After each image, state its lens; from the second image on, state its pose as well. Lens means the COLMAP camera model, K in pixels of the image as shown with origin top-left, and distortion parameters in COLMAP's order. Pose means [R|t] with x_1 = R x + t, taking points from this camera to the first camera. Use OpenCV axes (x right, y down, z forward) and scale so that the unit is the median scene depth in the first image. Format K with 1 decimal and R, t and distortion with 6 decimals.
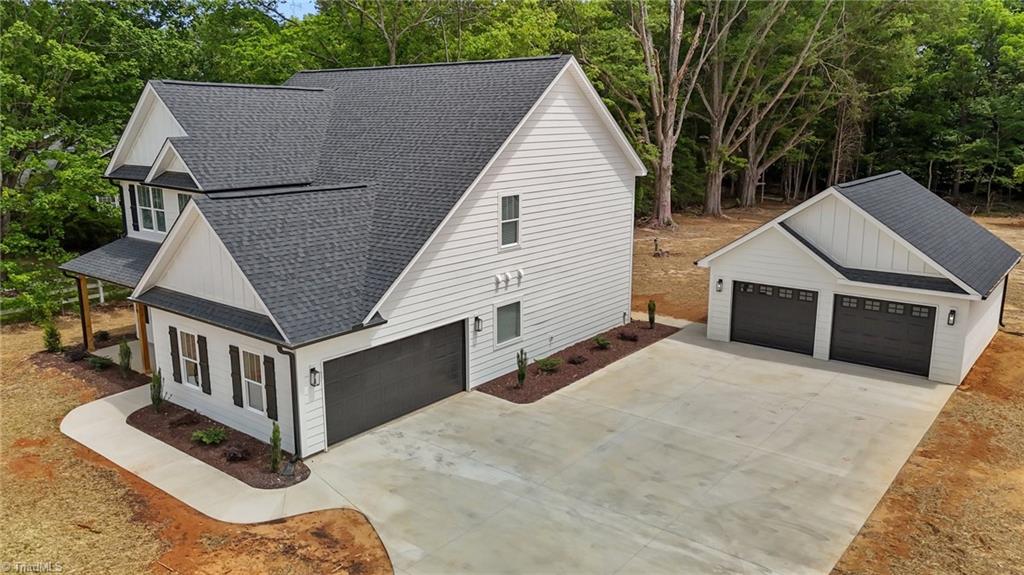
lens RADIAL K [[762.2, 0, 512.0], [0, 762.2, 287.5], [0, 0, 1]] dist [0.078400, -0.077394]
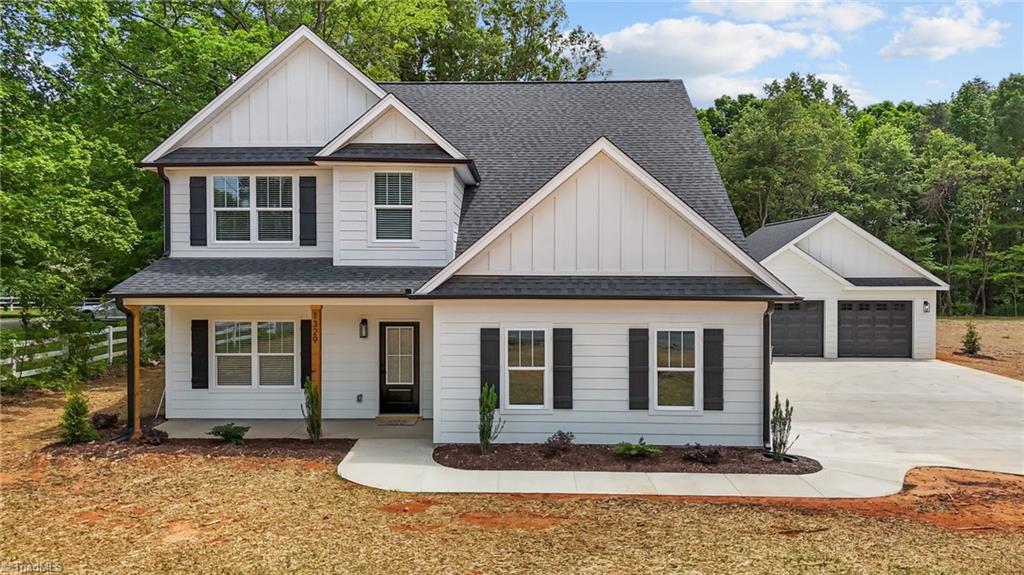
lens RADIAL K [[753.6, 0, 512.0], [0, 753.6, 287.5], [0, 0, 1]] dist [0.079164, -0.077575]
pose [[0.795585, -0.011208, 0.605738, -0.848309], [0.130307, 0.979594, -0.153022, 0.123789], [-0.591662, 0.200674, 0.780811, 0.424460]]
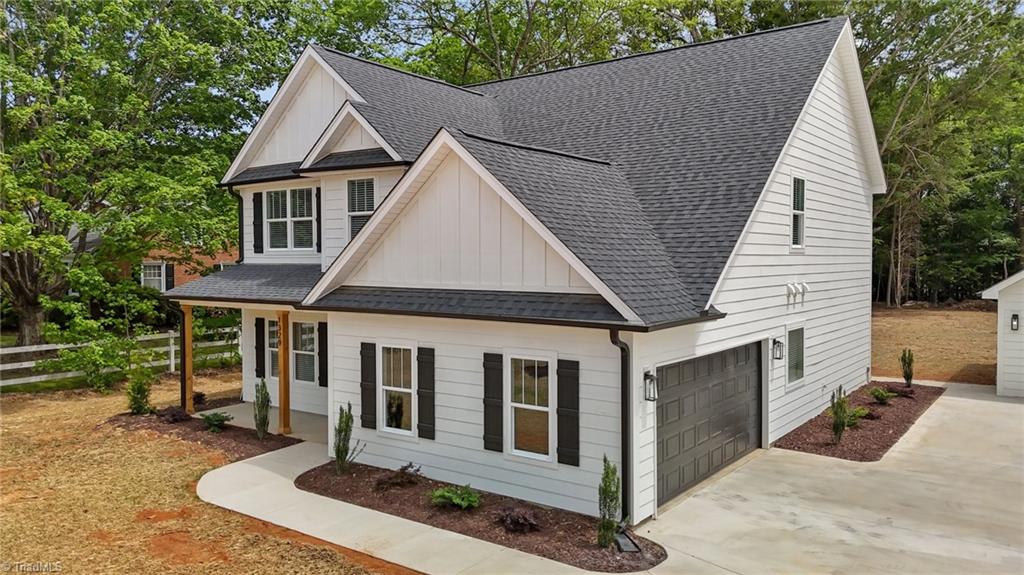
lens RADIAL K [[762.2, 0, 512.0], [0, 762.2, 287.5], [0, 0, 1]] dist [0.078400, -0.077394]
pose [[0.999275, -0.003911, 0.037866, -0.336779], [0.010632, 0.983799, -0.178961, 0.124365], [-0.036553, 0.179234, 0.983127, 0.320645]]
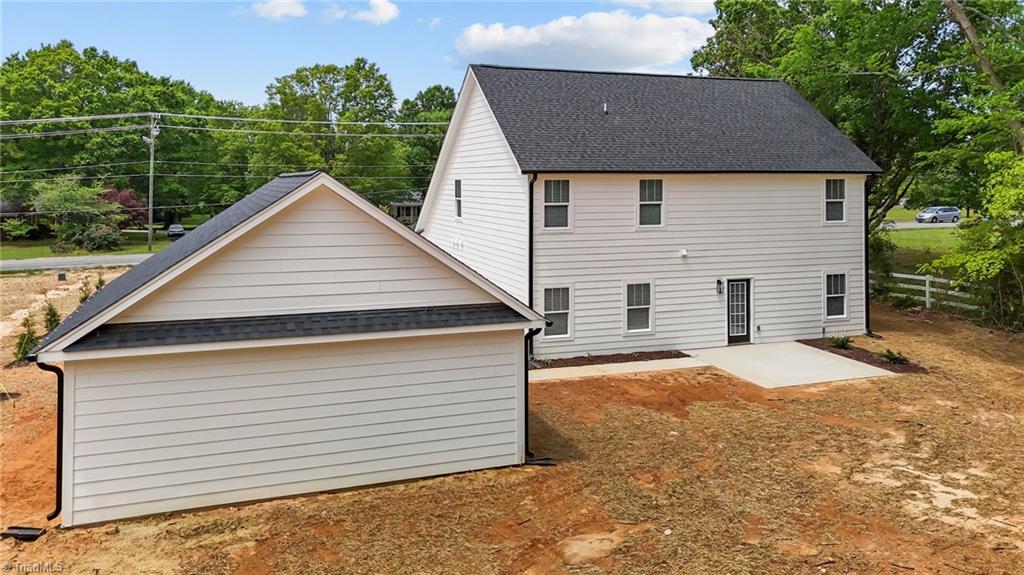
lens RADIAL K [[785.3, 0, 482.1], [0, 785.3, 168.6], [0, 0, 1]] dist [-0.006257, -0.002736]
pose [[-0.546994, -0.008344, -0.837095, 1.214168], [-0.177885, 0.978273, 0.106486, -0.318043], [0.818019, 0.207154, -0.536593, 1.918067]]
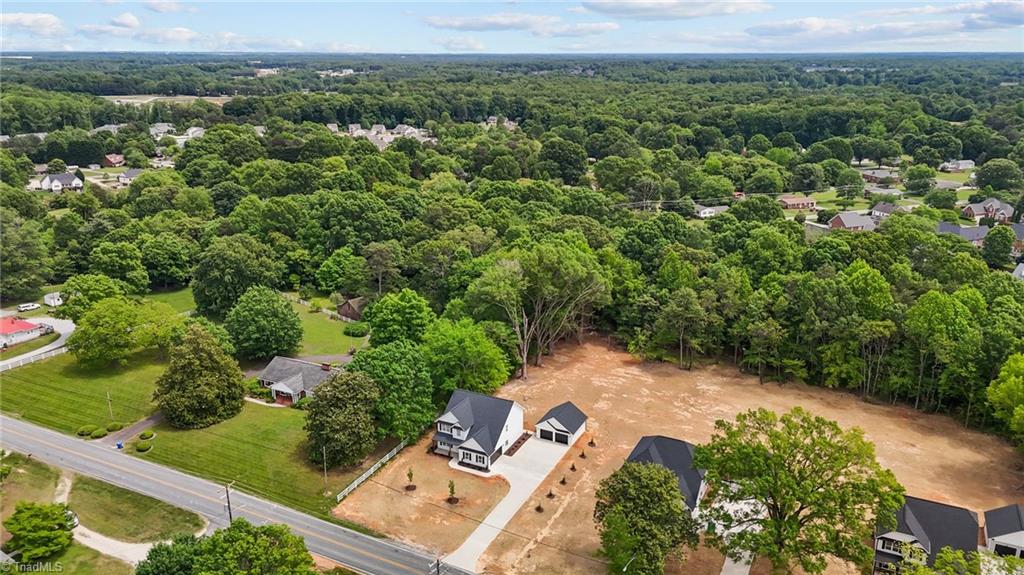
lens RADIAL K [[762.2, 0, 512.0], [0, 762.2, 287.5], [0, 0, 1]] dist [0.078400, -0.077394]
pose [[0.978515, -0.061998, 0.196633, -1.304624], [0.043966, 0.994527, 0.094781, -2.126558], [-0.201433, -0.084099, 0.975885, -5.924736]]
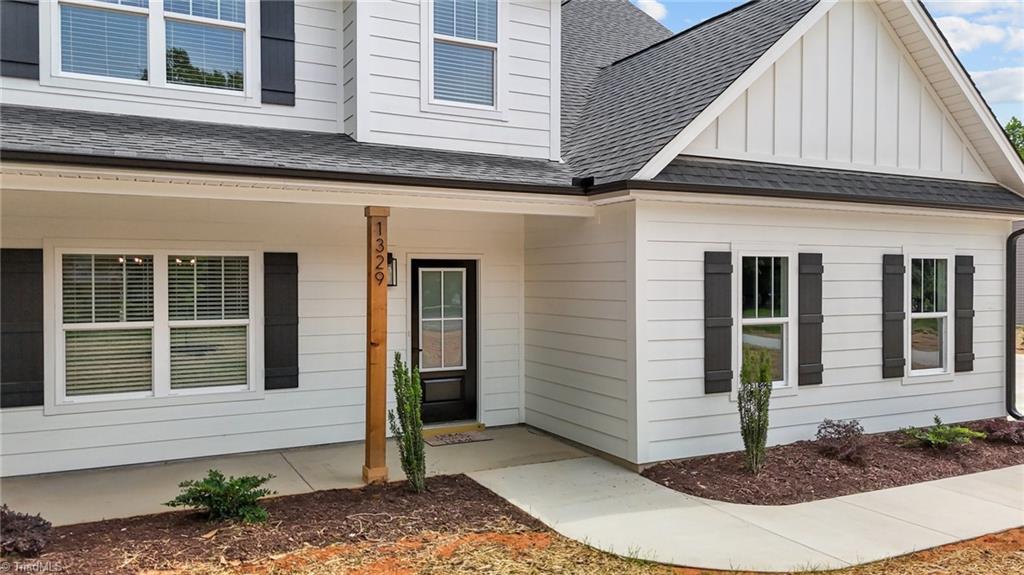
lens RADIAL K [[753.6, 0, 512.0], [0, 753.6, 287.5], [0, 0, 1]] dist [0.079164, -0.077575]
pose [[0.408710, -0.008485, 0.912625, -0.852485], [0.197368, 0.977116, -0.079305, 0.079731], [-0.891068, 0.212536, 0.401032, 0.935038]]
